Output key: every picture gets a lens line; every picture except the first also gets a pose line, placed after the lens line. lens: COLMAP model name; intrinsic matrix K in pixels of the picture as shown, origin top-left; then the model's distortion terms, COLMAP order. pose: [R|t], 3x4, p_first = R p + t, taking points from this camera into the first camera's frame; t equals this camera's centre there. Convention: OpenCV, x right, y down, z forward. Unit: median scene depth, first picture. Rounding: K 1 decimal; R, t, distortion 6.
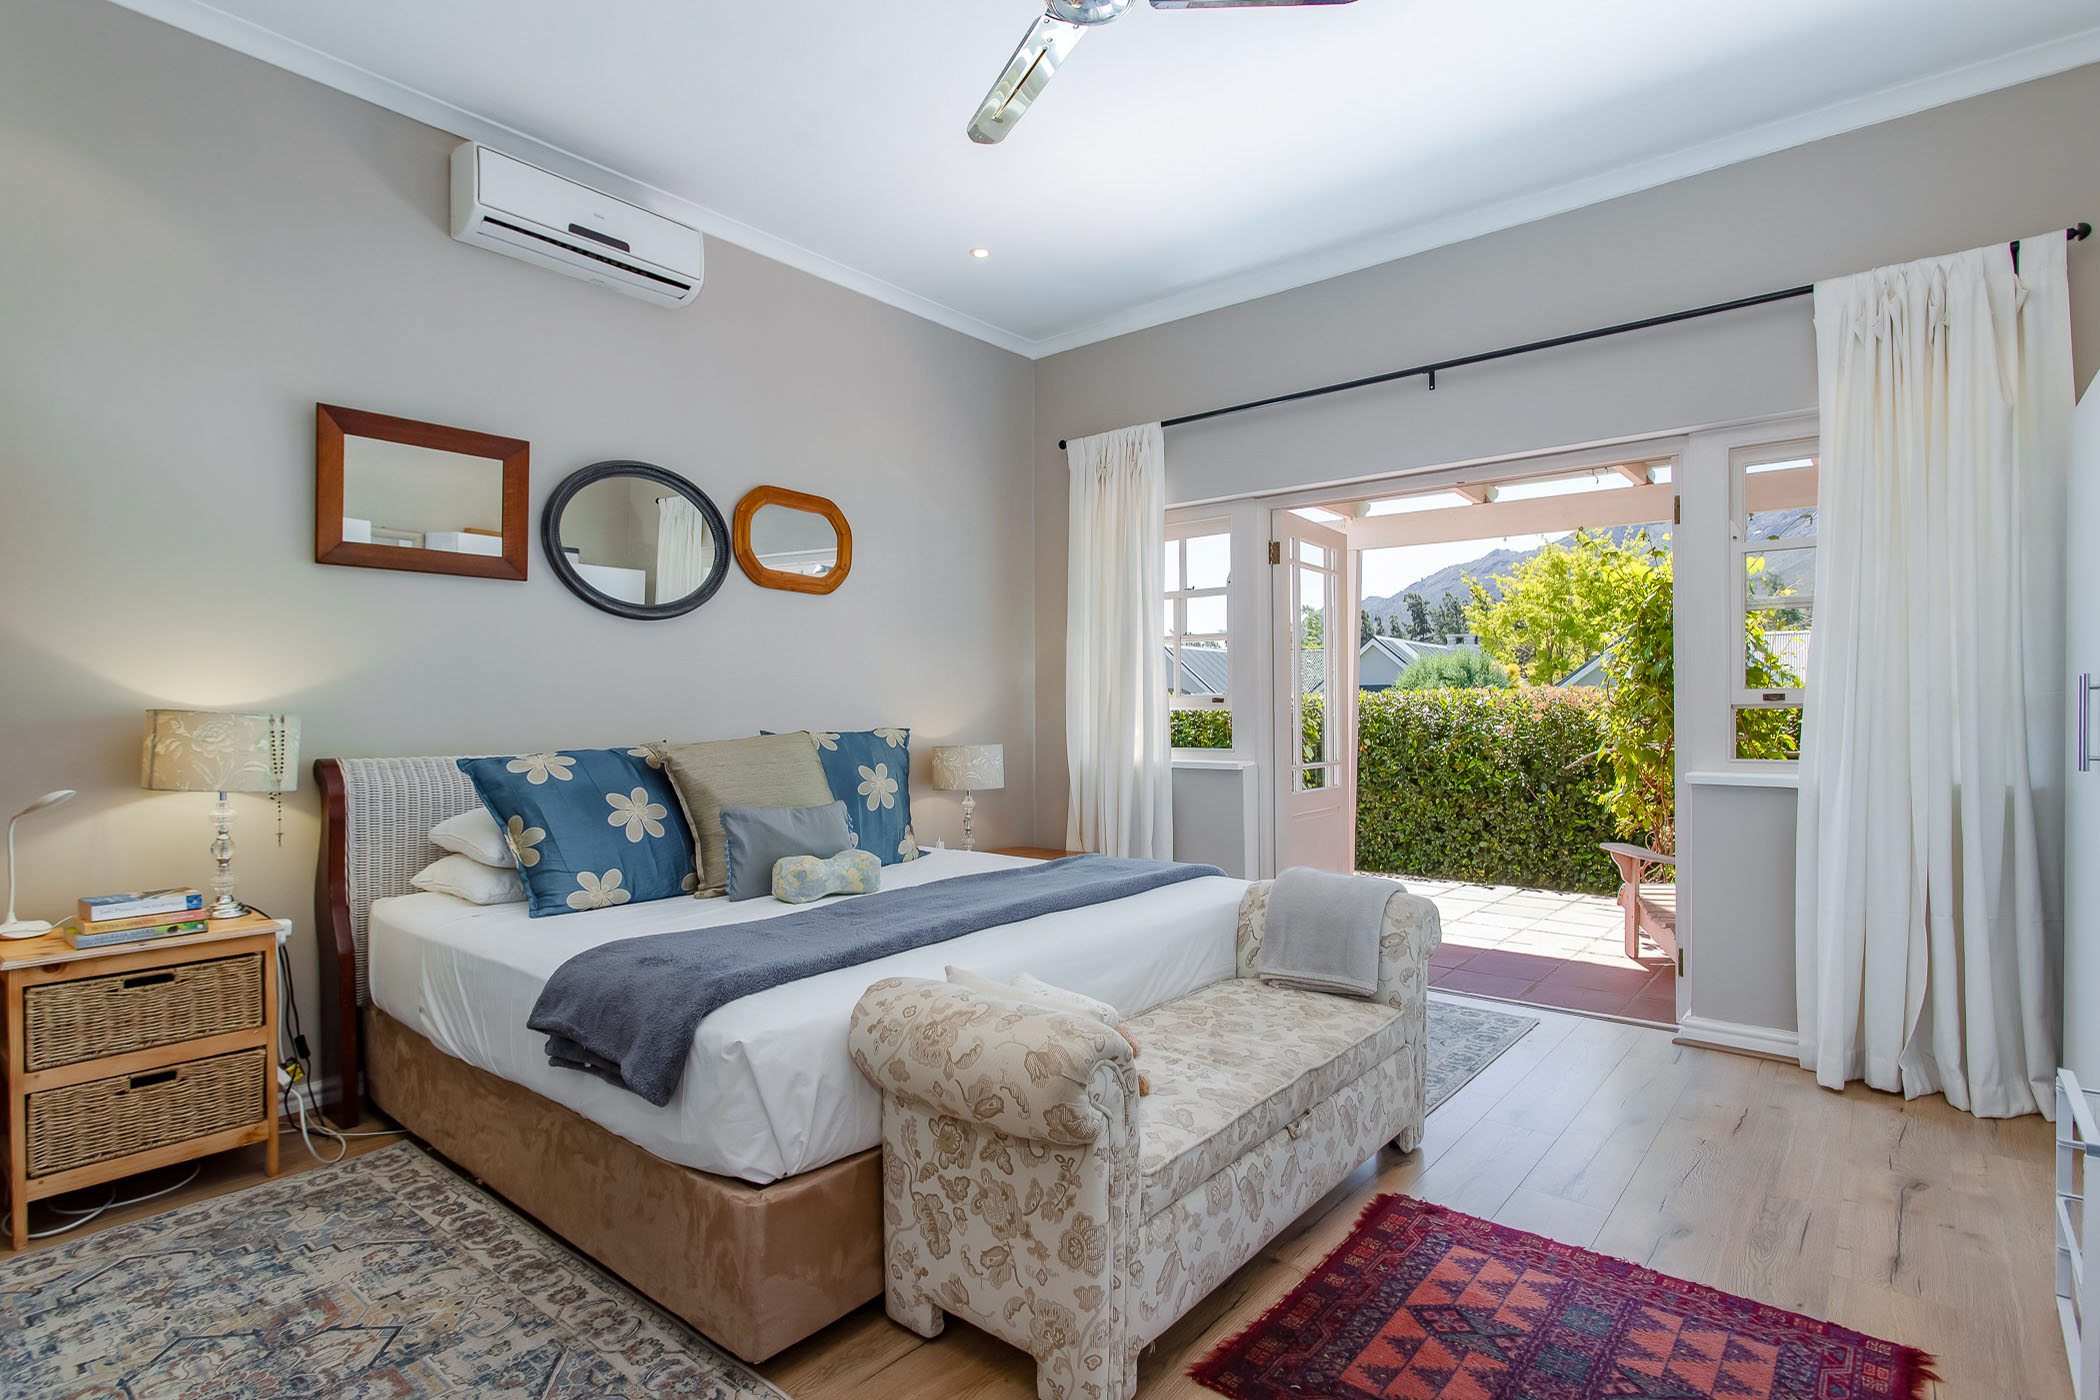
lens RADIAL K [[1067.6, 0, 1036.0], [0, 1067.6, 699.3], [0, 0, 1]] dist [0.001010, -0.000113]
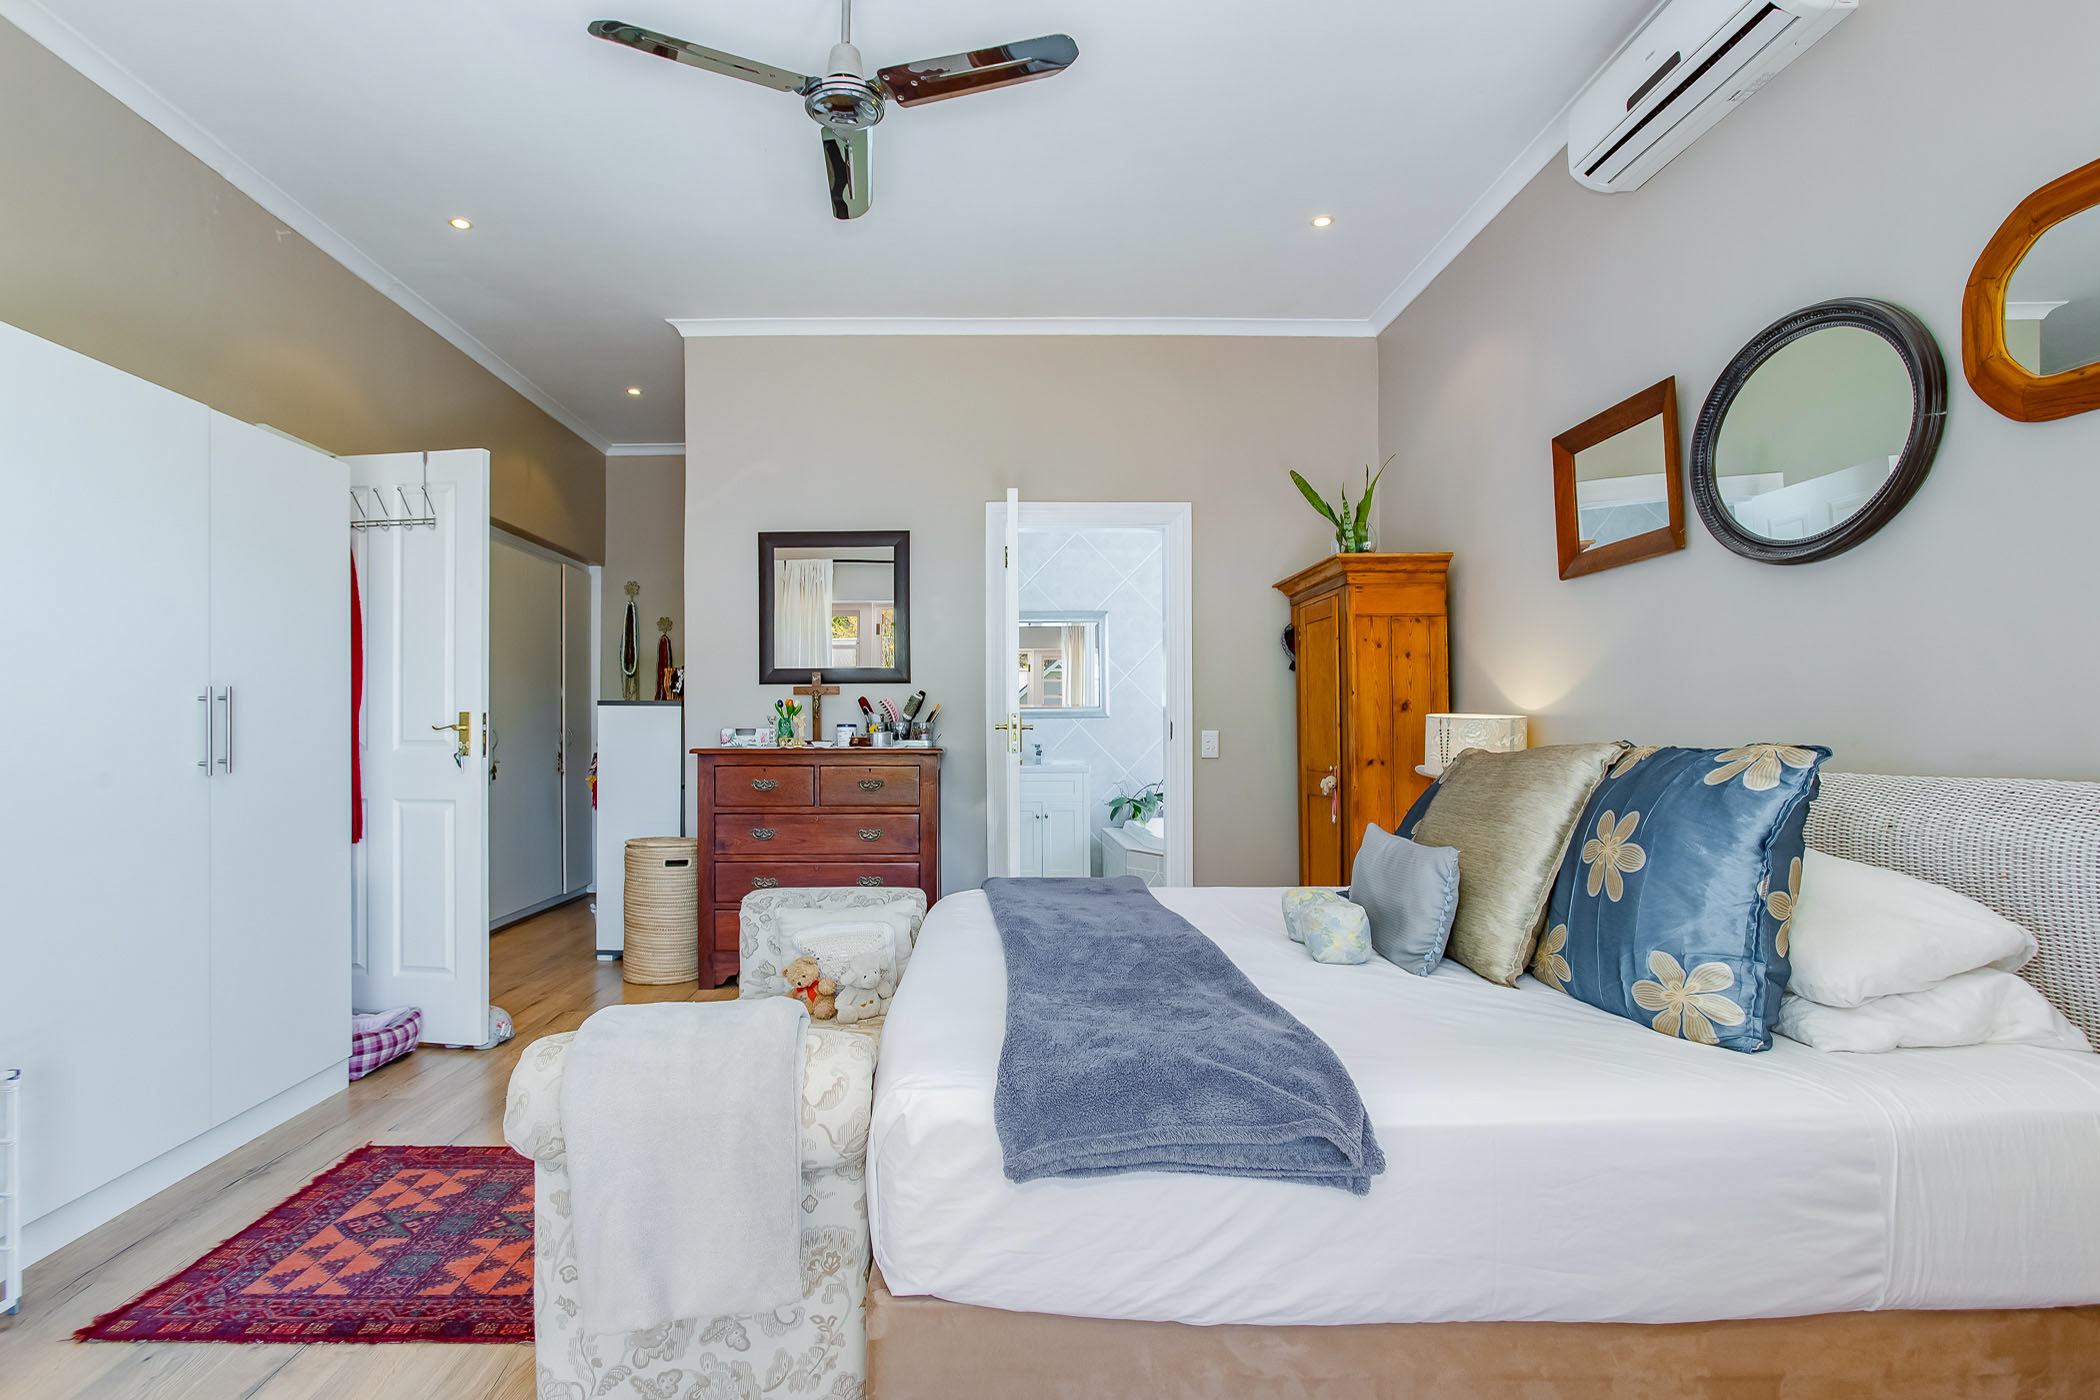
lens RADIAL K [[1067.6, 0, 1030.8], [0, 1067.6, 714.8], [0, 0, 1]] dist [0.001010, -0.000113]
pose [[-0.750391, 0.009467, -0.660926, 0.574584], [0.021708, 0.999711, -0.010327, 0.017939], [0.660638, -0.022097, -0.750380, 1.715960]]
